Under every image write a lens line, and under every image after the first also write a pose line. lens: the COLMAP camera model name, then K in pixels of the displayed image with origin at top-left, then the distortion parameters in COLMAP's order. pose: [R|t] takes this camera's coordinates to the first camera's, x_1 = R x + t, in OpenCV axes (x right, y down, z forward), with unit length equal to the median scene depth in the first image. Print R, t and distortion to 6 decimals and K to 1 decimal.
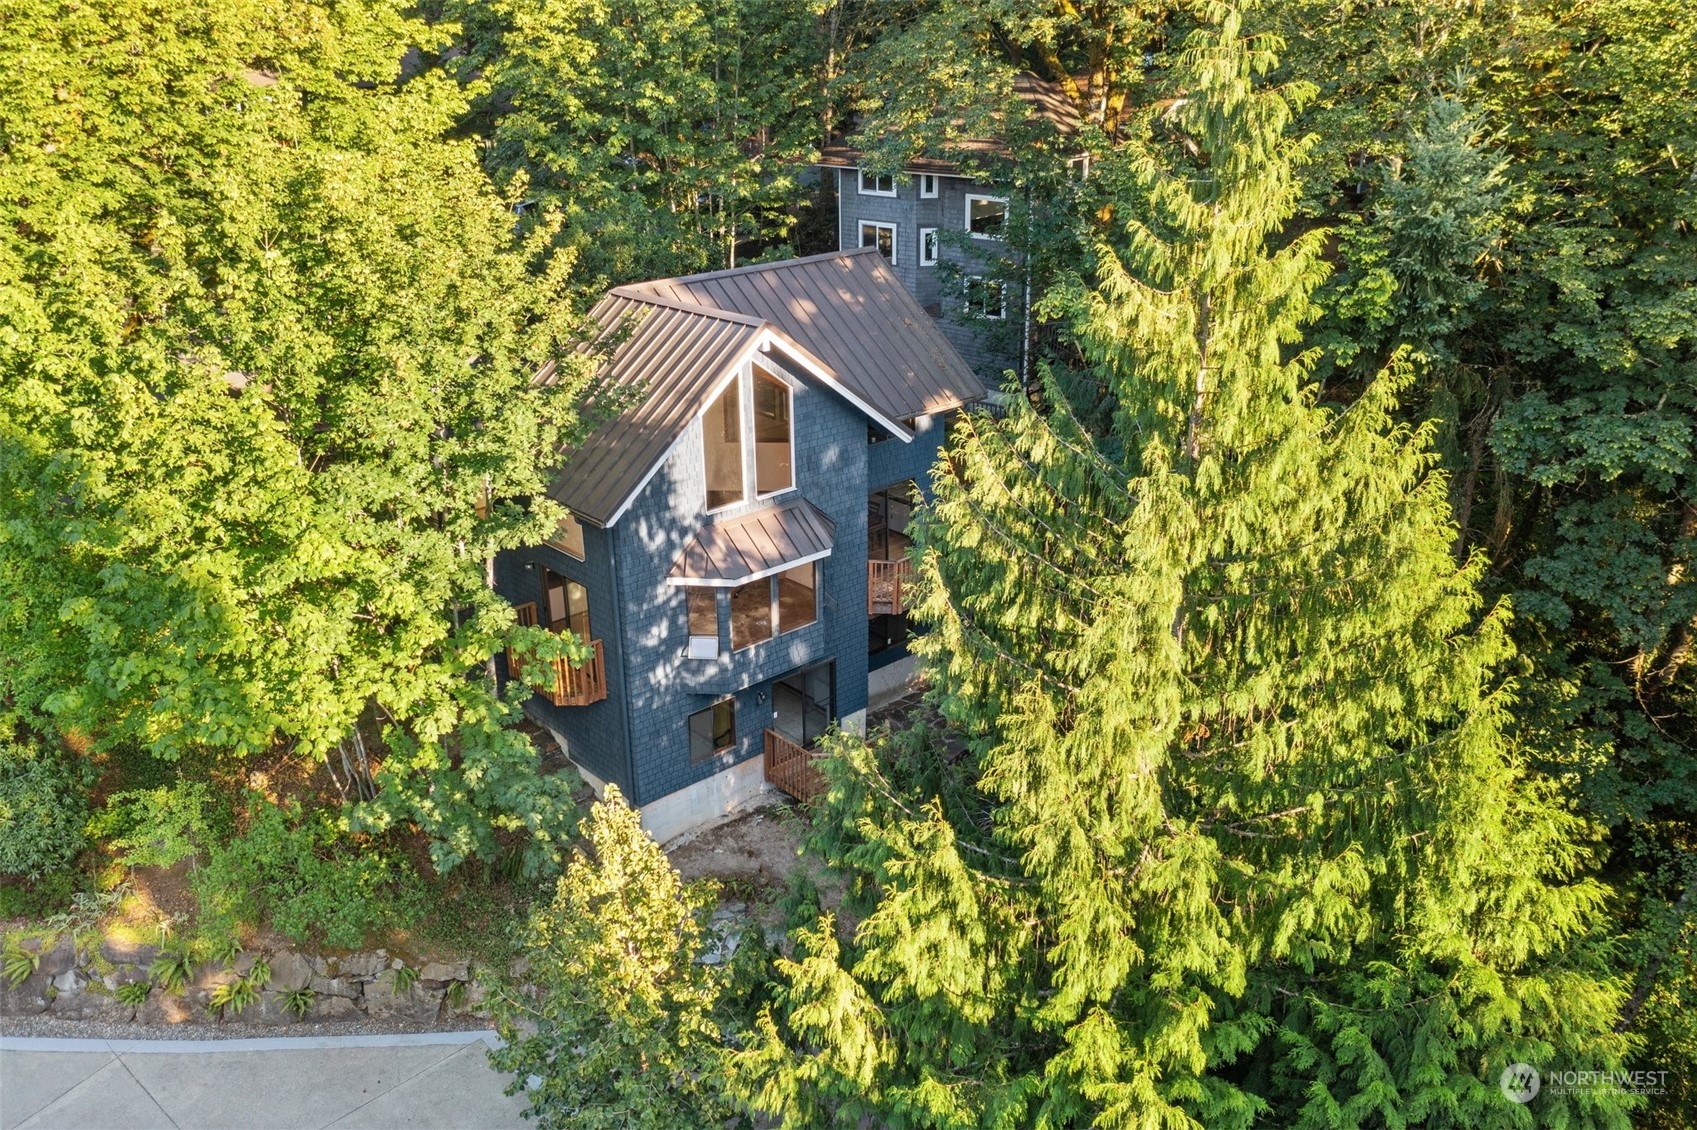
lens RADIAL K [[1350.8, 0, 846.8], [0, 1350.8, 567.9], [0, 0, 1]] dist [-0.064537, -0.000130]
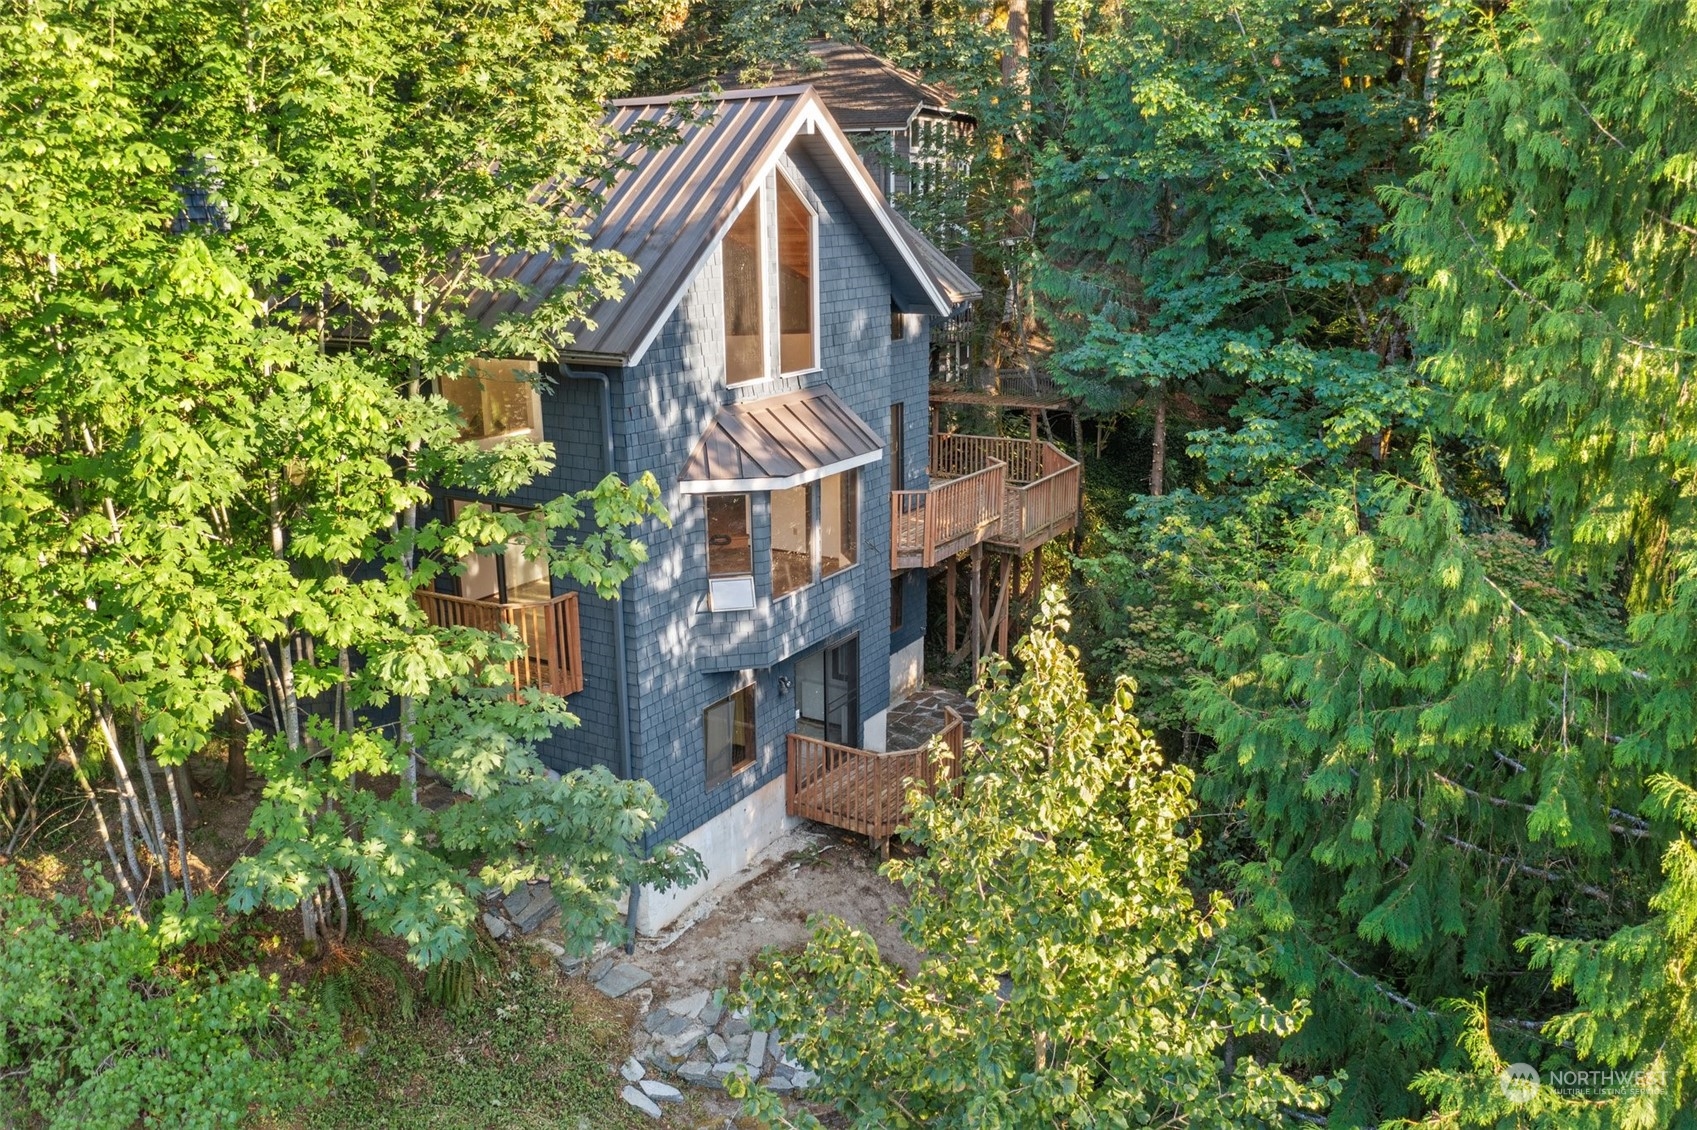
lens RADIAL K [[1350.8, 0, 851.7], [0, 1350.8, 563.6], [0, 0, 1]] dist [-0.064537, -0.000130]
pose [[0.955492, -0.069075, 0.286816, -0.237161], [0.105262, 0.988036, -0.112717, 0.124510], [-0.275598, 0.137891, 0.951332, 0.362999]]
